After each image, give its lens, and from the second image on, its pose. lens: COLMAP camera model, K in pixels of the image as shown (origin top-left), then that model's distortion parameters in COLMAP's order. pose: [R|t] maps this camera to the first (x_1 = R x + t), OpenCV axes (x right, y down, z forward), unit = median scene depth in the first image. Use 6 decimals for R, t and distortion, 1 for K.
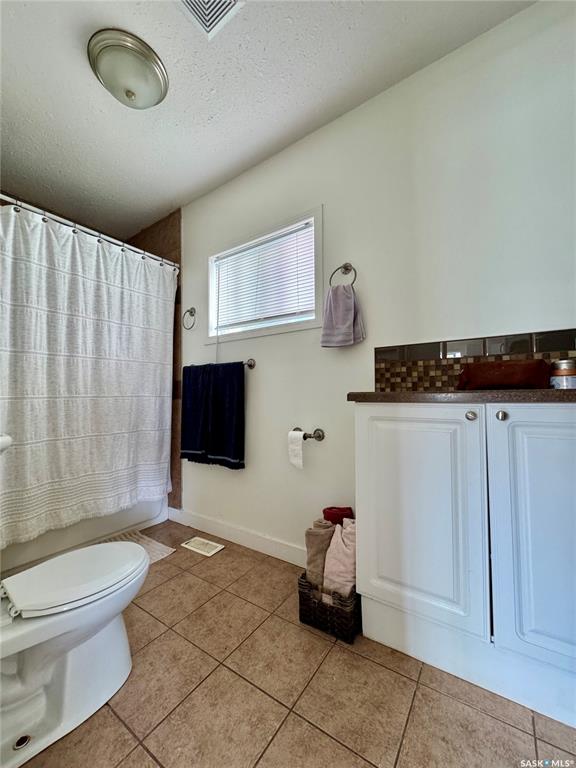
lens RADIAL K [[304.5, 0, 288.0], [0, 304.5, 384.0], [0, 0, 1]] dist [-0.001656, 0.000113]
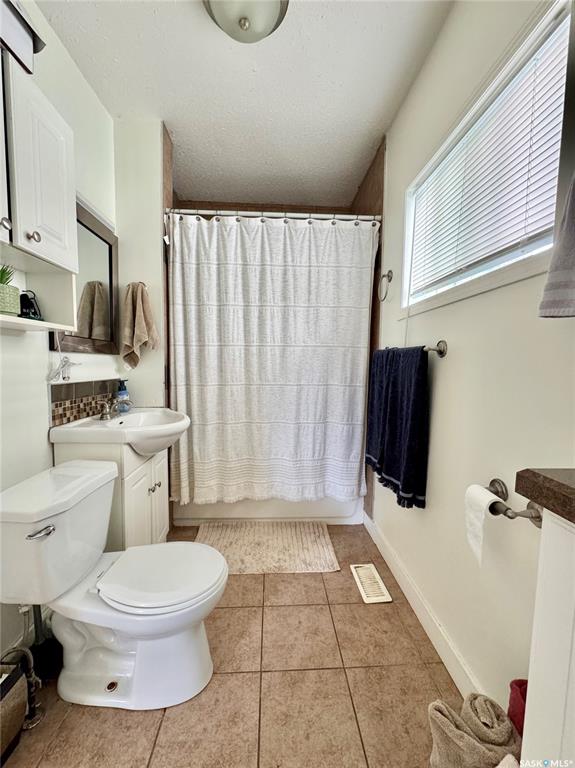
lens RADIAL K [[314.3, 0, 287.5], [0, 314.3, 384.0], [0, 0, 1]] dist [-0.001921, 0.000235]
pose [[0.609535, 0.073571, -0.789338, 0.195662], [0.011744, 0.994737, 0.101785, -0.064817], [0.792672, -0.071311, 0.605463, 0.373737]]
